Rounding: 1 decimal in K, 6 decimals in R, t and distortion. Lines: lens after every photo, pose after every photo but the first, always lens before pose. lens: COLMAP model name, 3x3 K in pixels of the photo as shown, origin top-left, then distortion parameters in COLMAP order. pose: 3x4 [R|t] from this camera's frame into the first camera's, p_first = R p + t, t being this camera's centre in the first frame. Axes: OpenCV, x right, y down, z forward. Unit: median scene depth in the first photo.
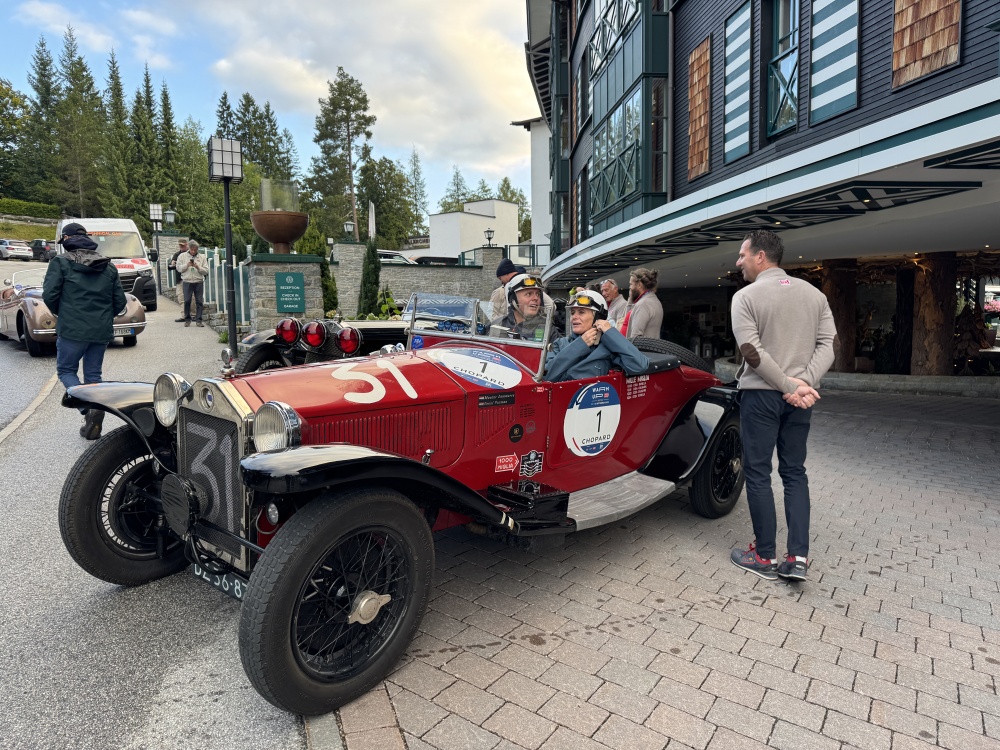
lens RADIAL K [[700.4, 0, 500.0], [0, 700.4, 375.0], [0, 0, 1]] dist [0.088770, -0.102207]
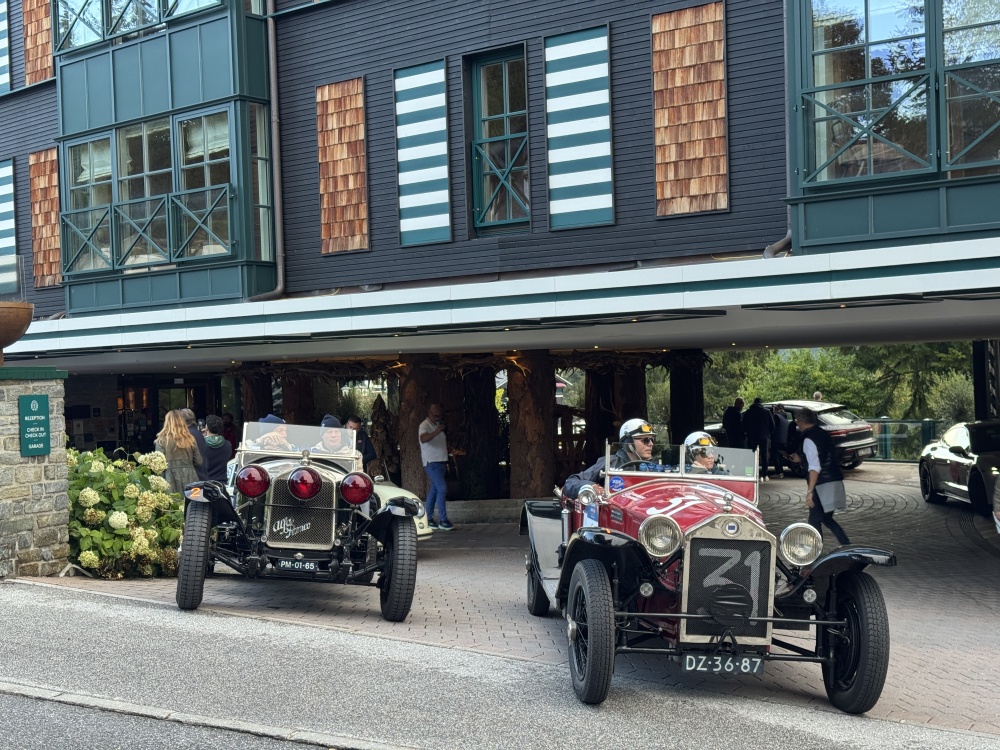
lens RADIAL K [[1393.7, 0, 500.0], [0, 1393.7, 375.0], [0, 0, 1]] dist [0.115540, 0.025021]
pose [[0.724302, -0.000475, 0.689483, -0.752969], [0.075076, 0.994108, -0.078182, -0.024184], [-0.685384, 0.108391, 0.720070, -0.204911]]
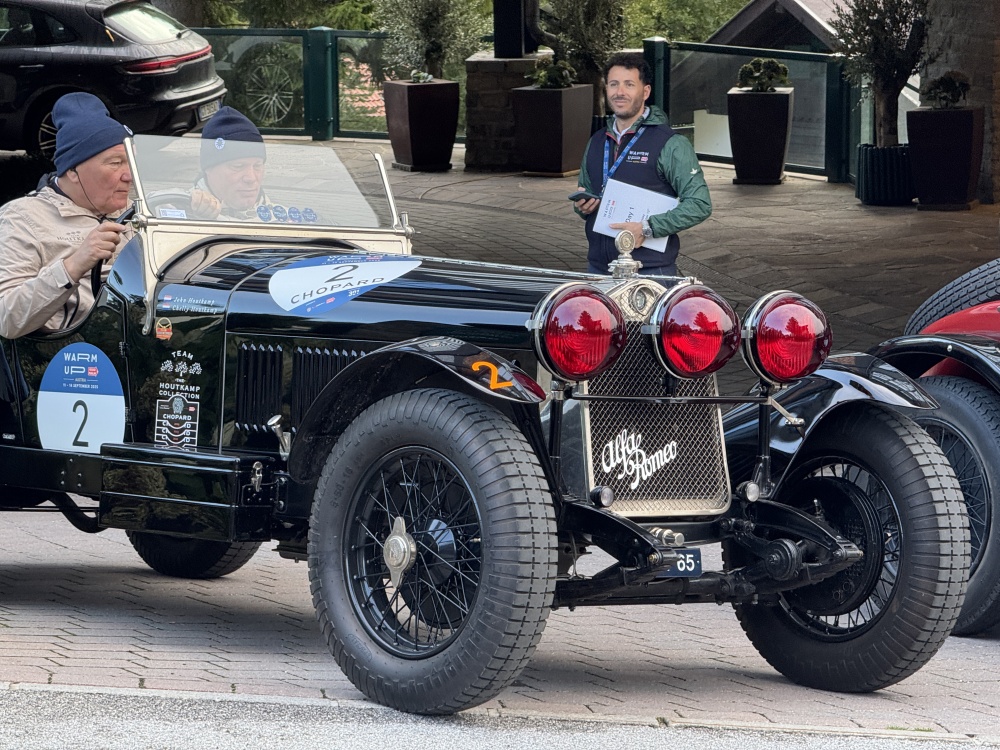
lens RADIAL K [[3545.2, 0, 500.0], [0, 3545.2, 375.0], [0, 0, 1]] dist [0.129347, 2.102360]
pose [[0.264023, -0.124562, 0.956439, -1.021366], [0.083297, 0.990866, 0.106052, -0.121829], [-0.960913, 0.051668, 0.271987, 0.419203]]
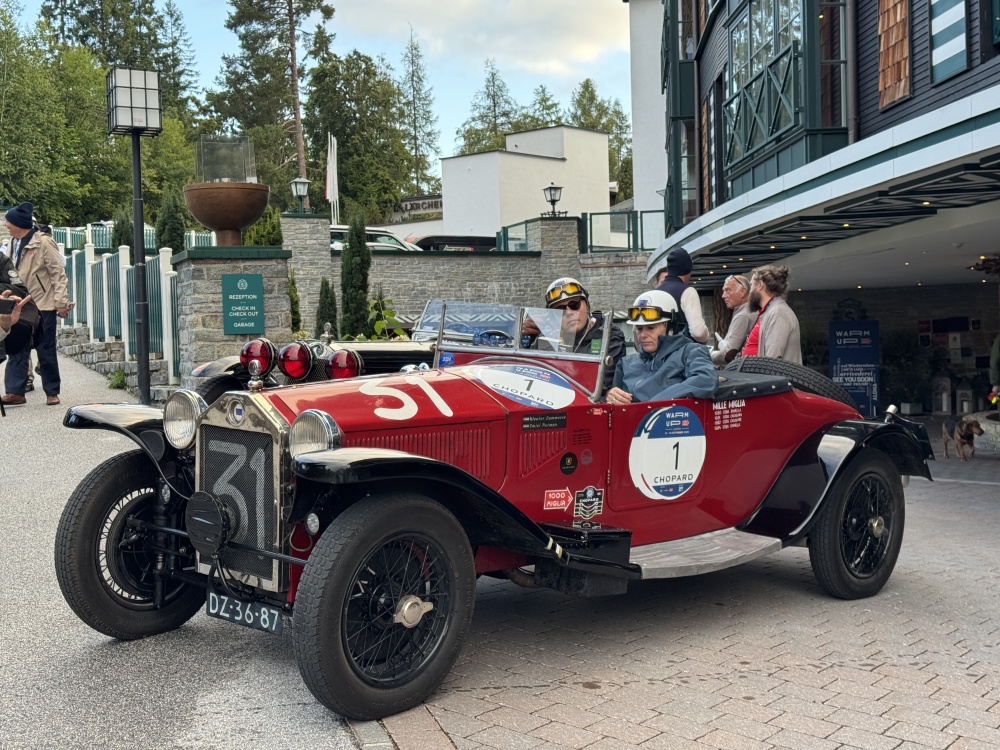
lens RADIAL K [[1393.7, 0, 500.0], [0, 1393.7, 375.0], [0, 0, 1]] dist [0.115540, 0.025021]
pose [[0.998280, -0.012288, -0.057321, 0.013560], [0.008562, 0.997862, -0.064799, 0.030509], [0.057995, 0.064197, 0.996251, -0.239681]]
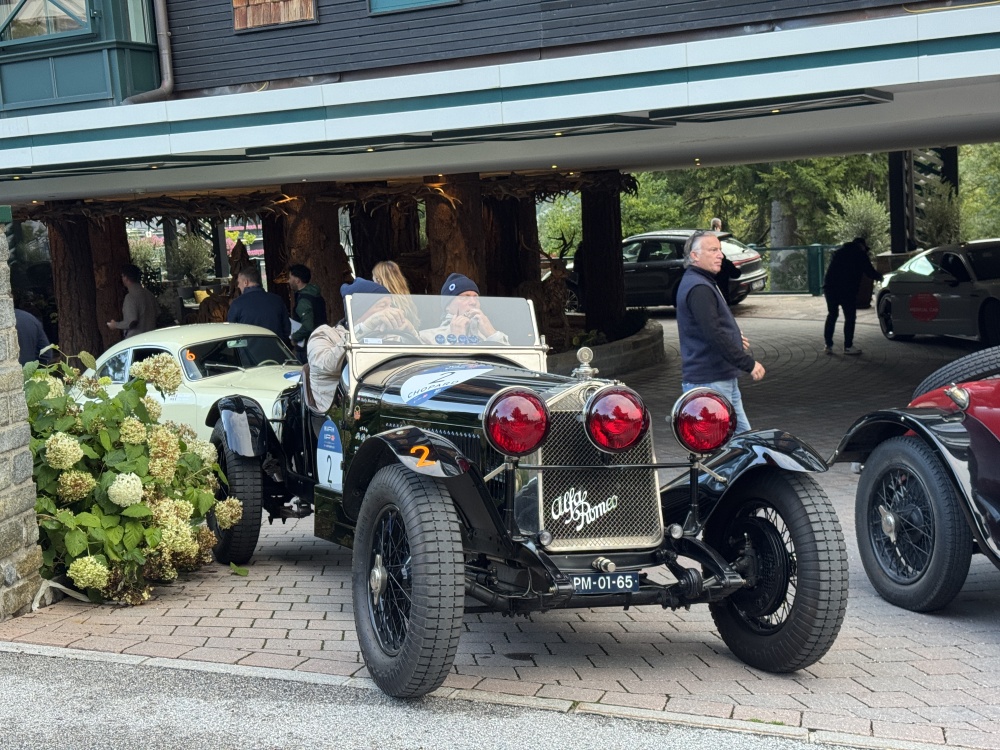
lens RADIAL K [[1405.2, 0, 487.7], [0, 1405.2, 376.0], [0, 0, 1]] dist [0.126687, -0.057636]
pose [[0.567334, -0.116744, 0.815171, -0.590125], [0.123052, 0.990804, 0.056257, -0.083223], [-0.814243, 0.068392, 0.576482, 0.365903]]
